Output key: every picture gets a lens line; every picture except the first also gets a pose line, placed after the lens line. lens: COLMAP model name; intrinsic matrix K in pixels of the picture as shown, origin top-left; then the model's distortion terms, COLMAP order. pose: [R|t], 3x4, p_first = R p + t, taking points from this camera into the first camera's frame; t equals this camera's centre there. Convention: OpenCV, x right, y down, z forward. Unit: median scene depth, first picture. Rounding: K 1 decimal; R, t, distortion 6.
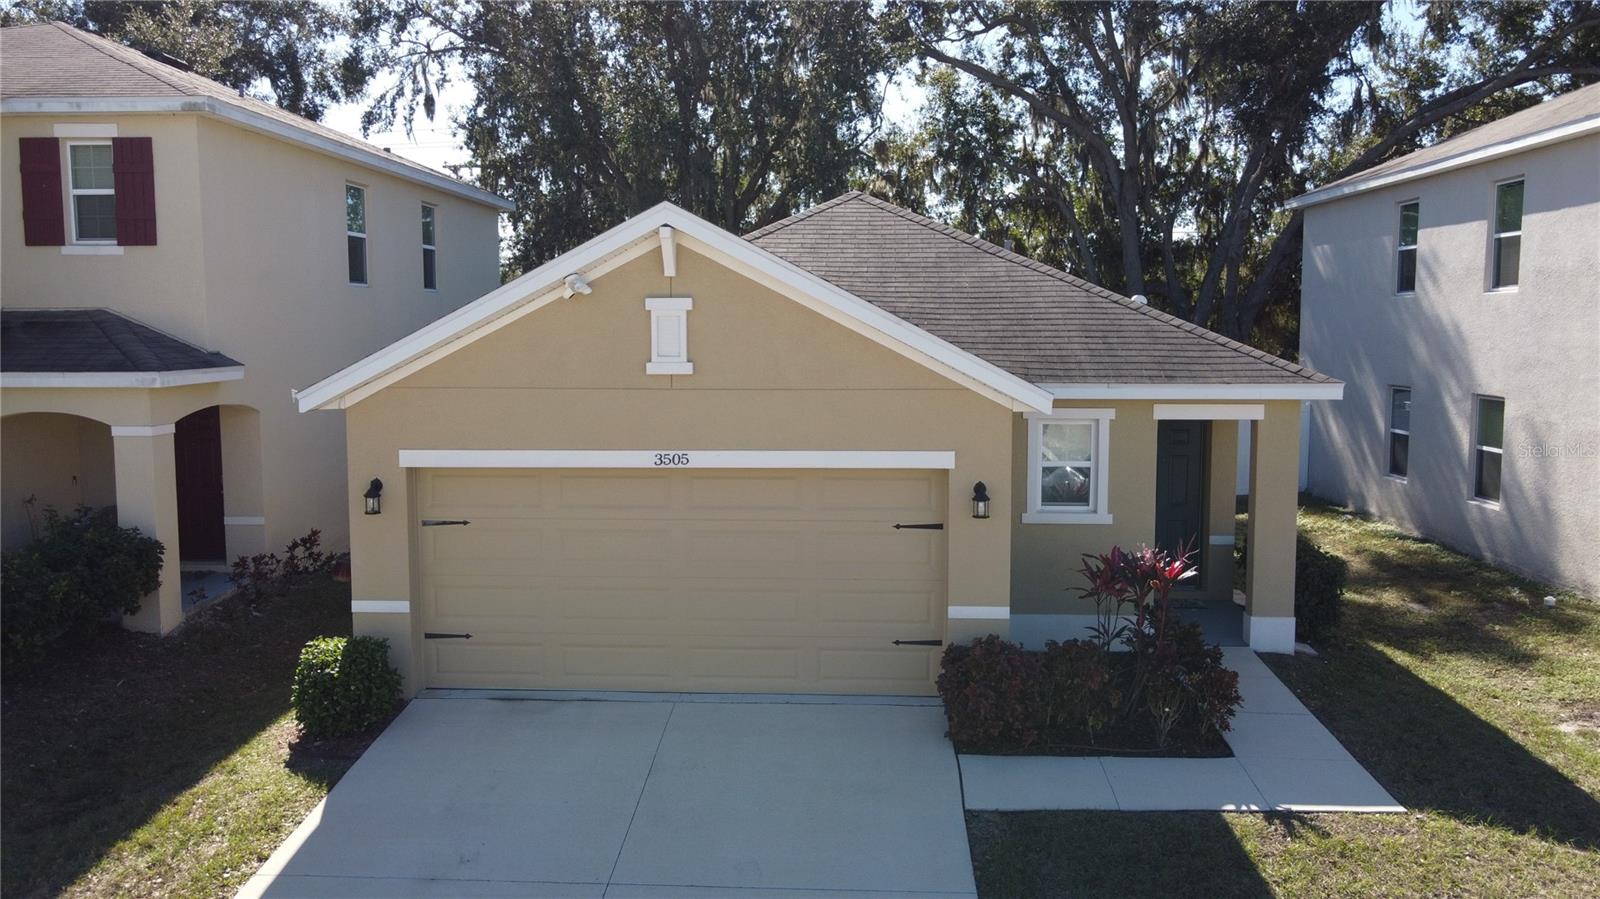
lens RADIAL K [[1225.2, 0, 801.0], [0, 1225.2, 449.8], [0, 0, 1]] dist [-0.000219, 0.013977]
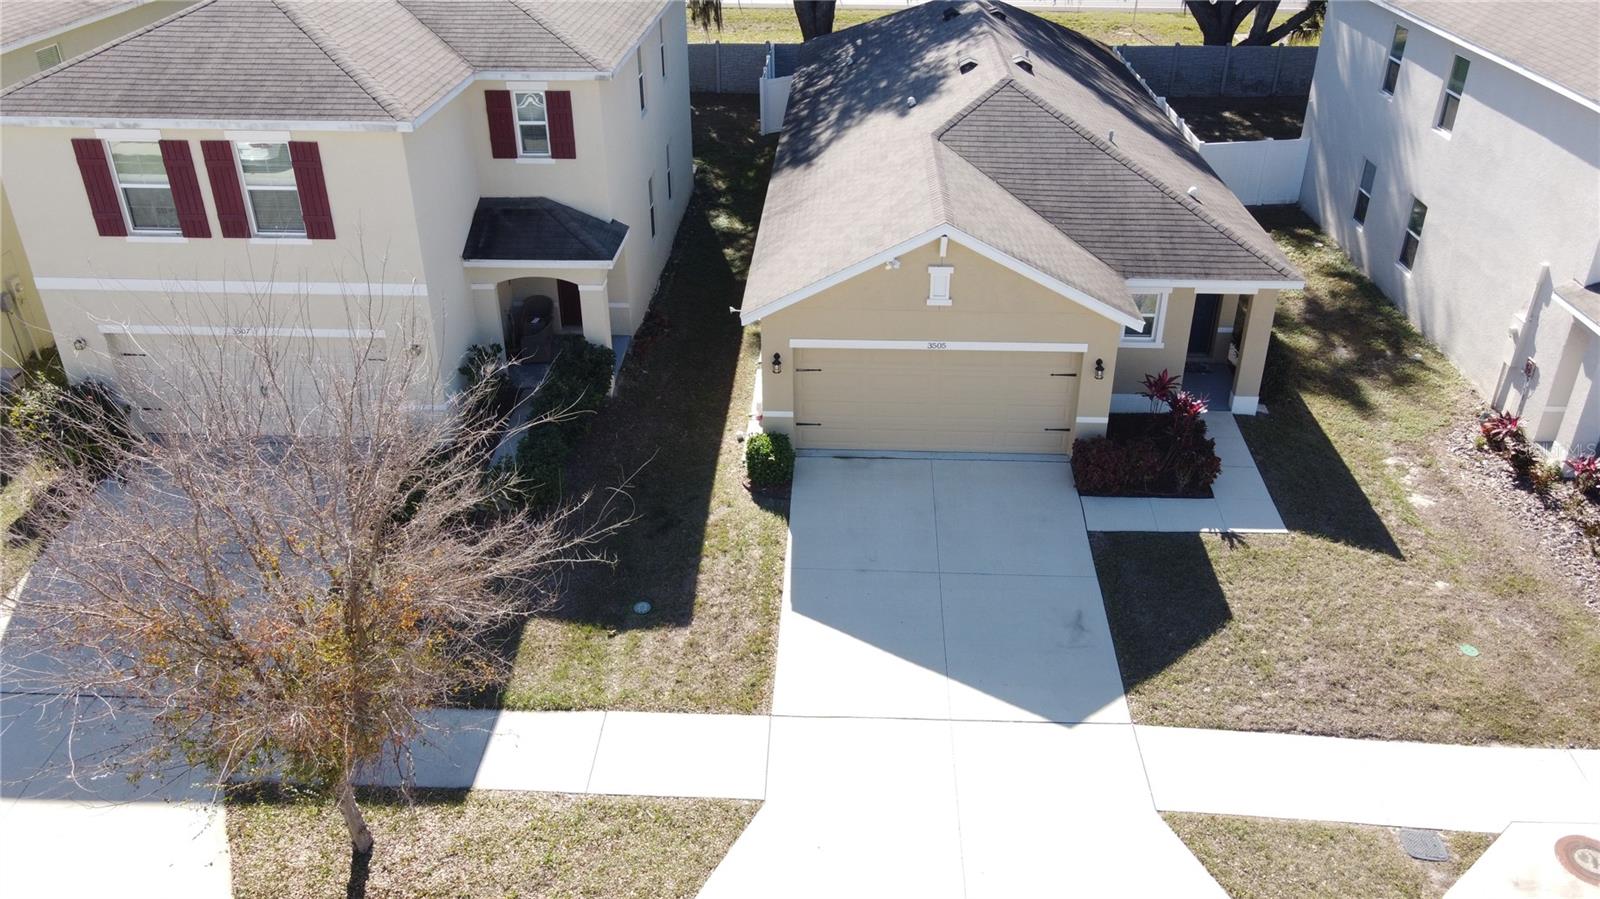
lens RADIAL K [[1225.2, 0, 787.5], [0, 1225.2, 444.0], [0, 0, 1]] dist [-0.000219, 0.013977]
pose [[0.999939, -0.006670, -0.008760, -0.308465], [0.009651, 0.913938, 0.405739, -0.600133], [0.005299, -0.405799, 0.913947, -0.762221]]
